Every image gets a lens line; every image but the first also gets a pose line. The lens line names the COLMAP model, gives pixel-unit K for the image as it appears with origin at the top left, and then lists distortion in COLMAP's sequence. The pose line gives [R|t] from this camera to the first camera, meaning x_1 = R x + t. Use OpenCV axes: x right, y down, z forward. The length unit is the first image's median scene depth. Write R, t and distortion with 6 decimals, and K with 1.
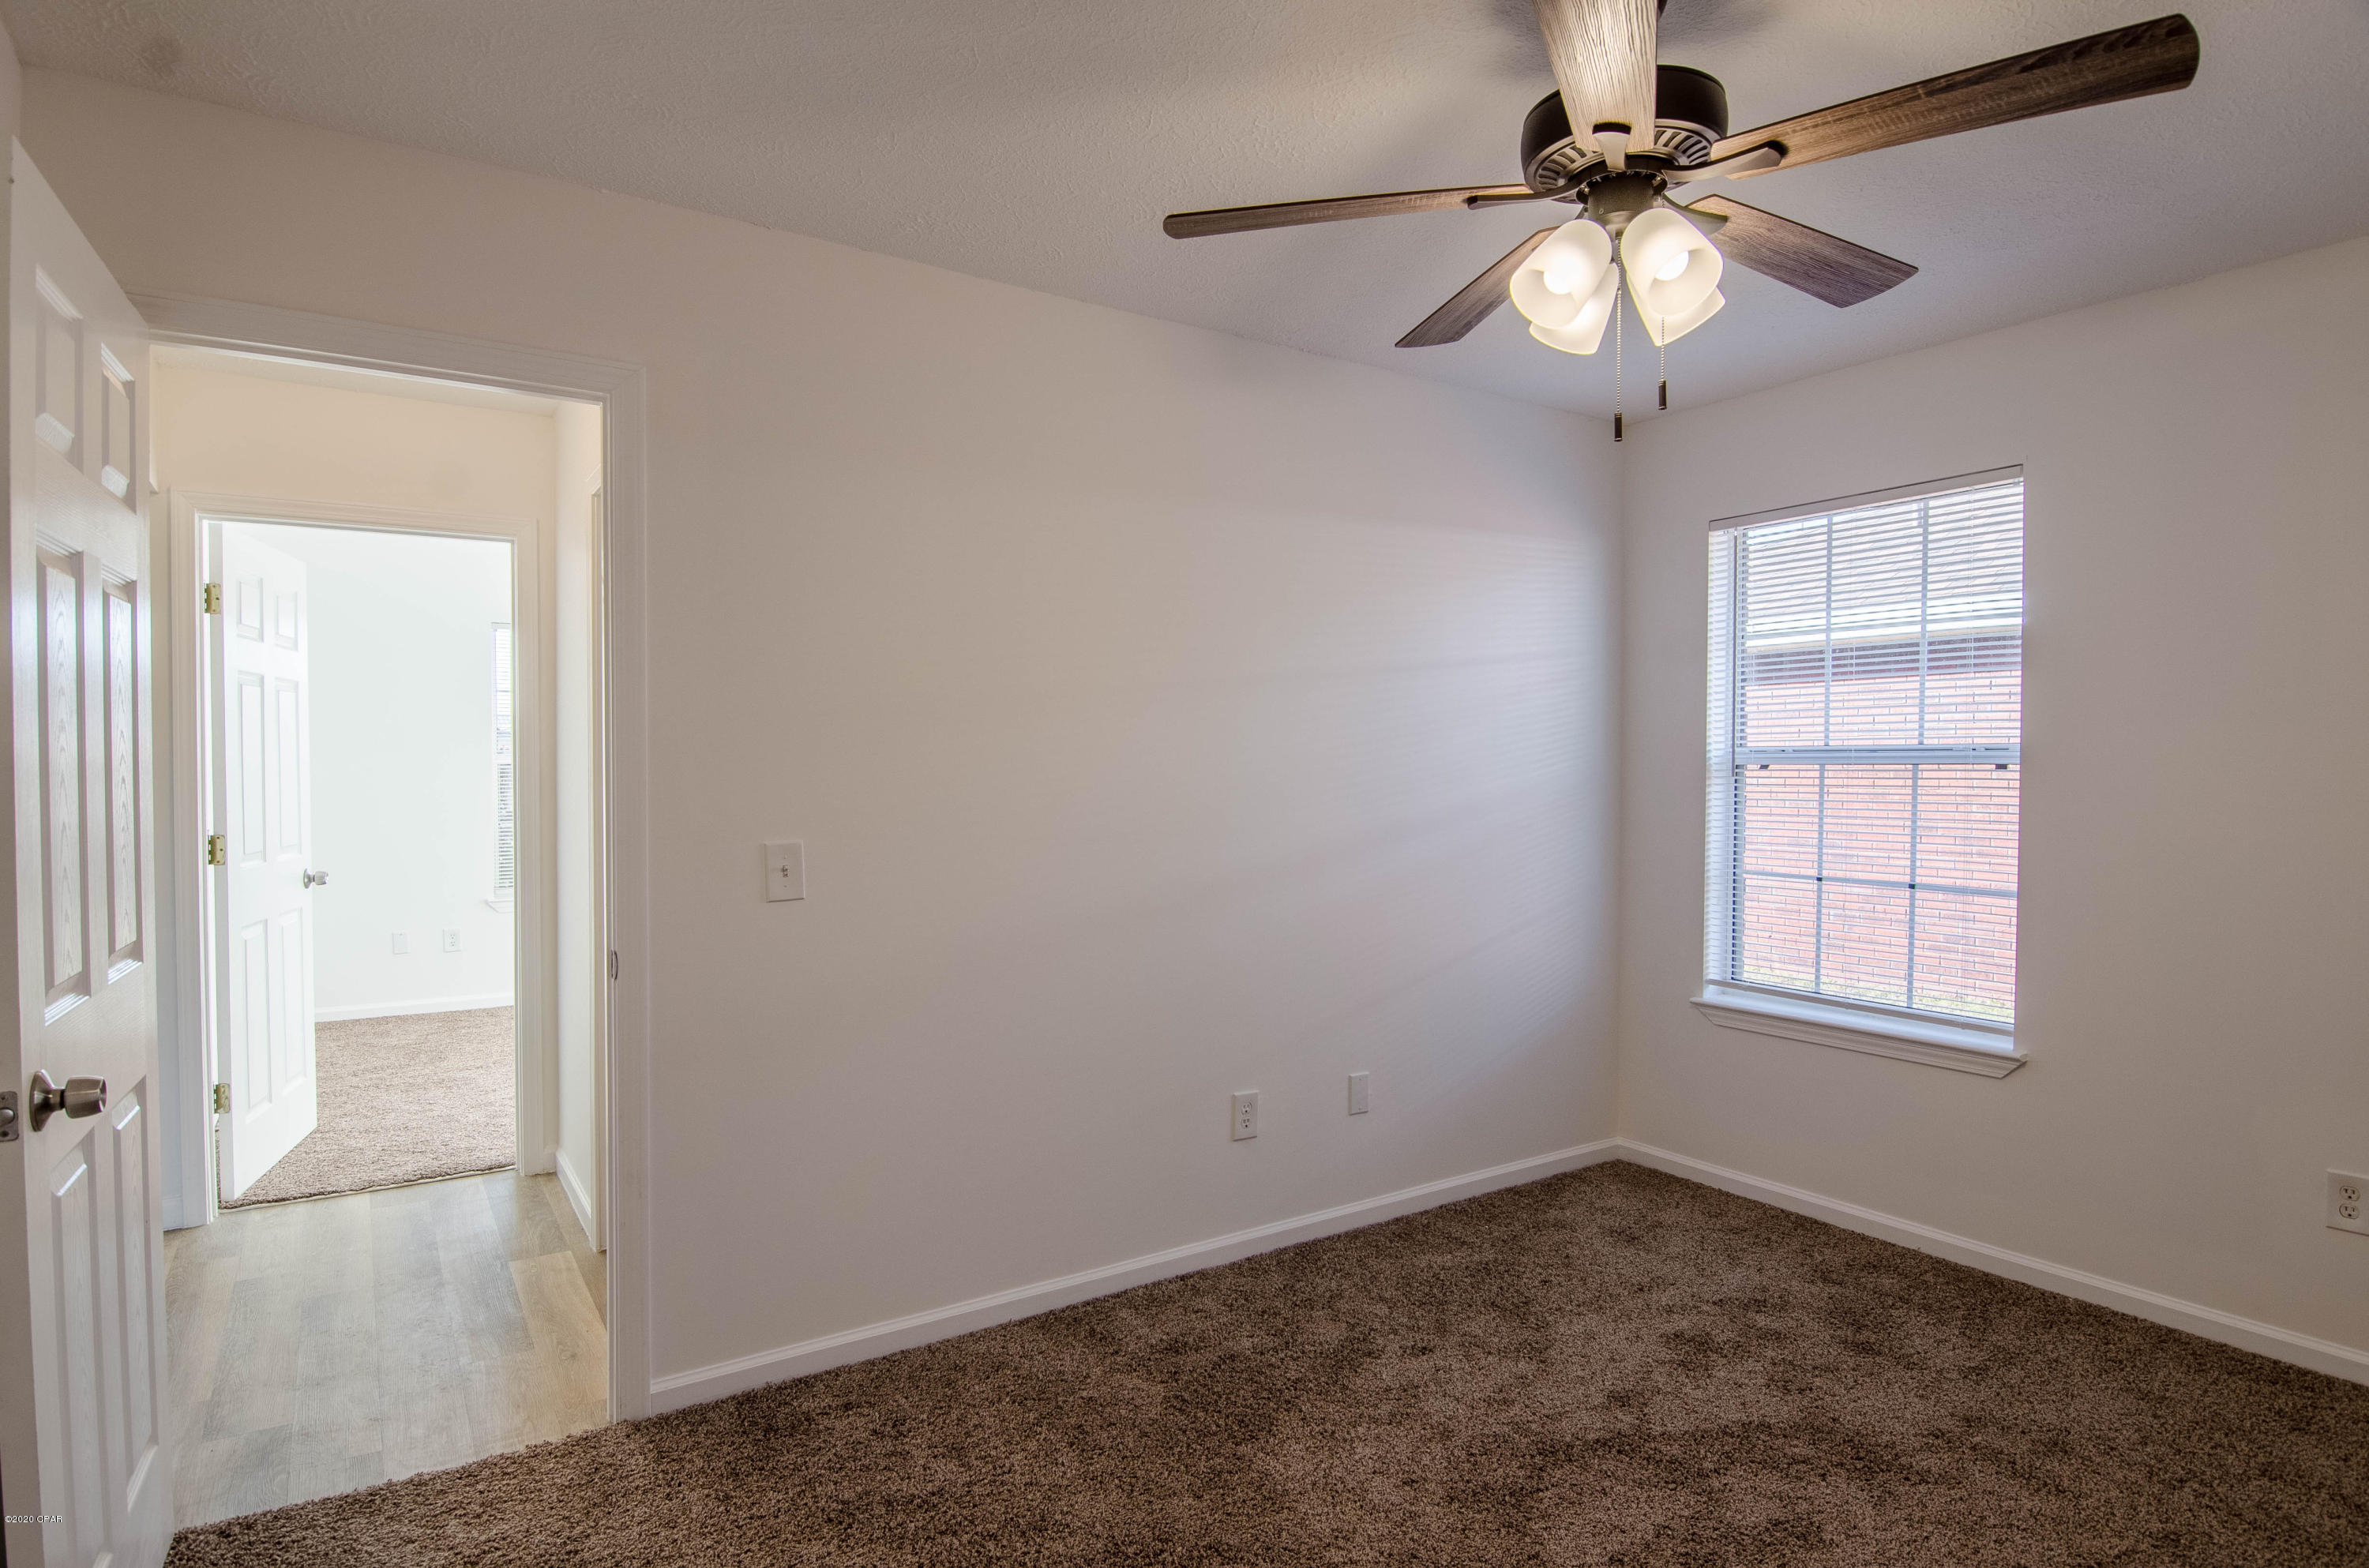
lens RADIAL K [[1277.2, 0, 1169.7], [0, 1277.2, 792.1], [0, 0, 1]] dist [-0.002752, -0.001811]
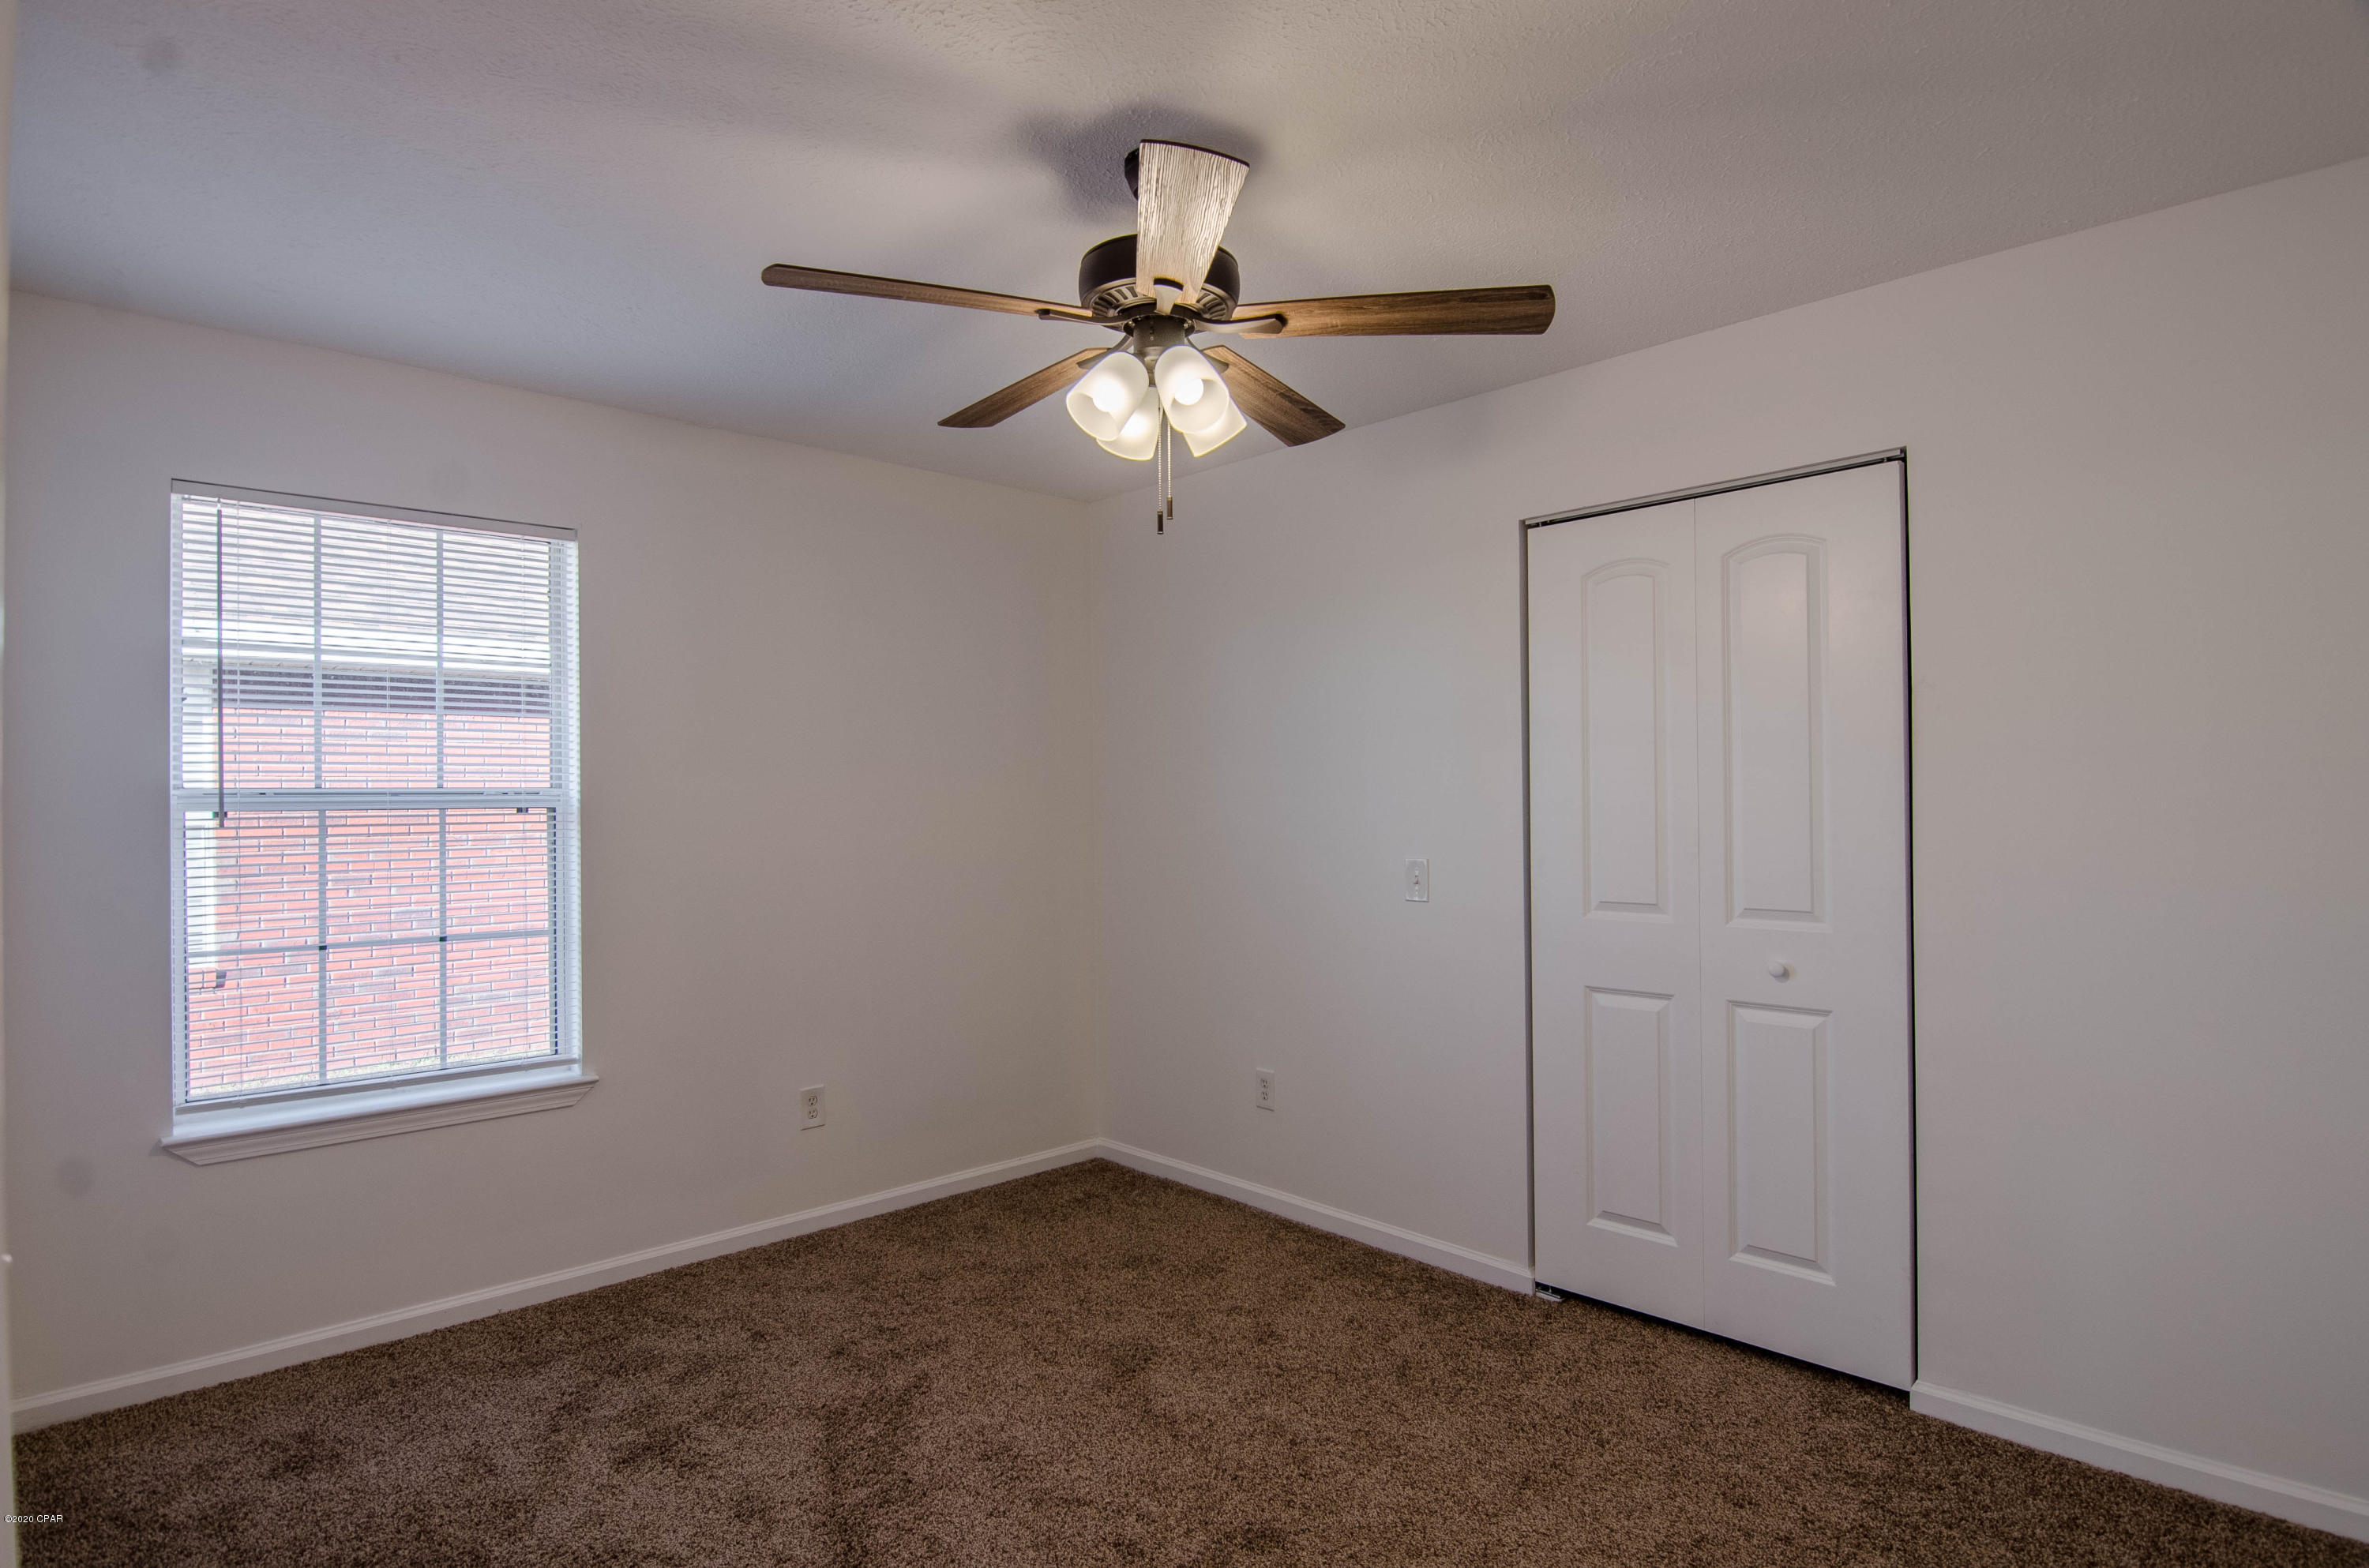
lens RADIAL K [[1277.2, 0, 1172.8], [0, 1277.2, 790.7], [0, 0, 1]] dist [-0.002752, -0.001811]
pose [[-0.174621, 0.009199, 0.984593, -0.439101], [0.030202, 0.999536, -0.003982, -0.015177], [-0.984172, 0.029041, -0.174818, 0.634951]]
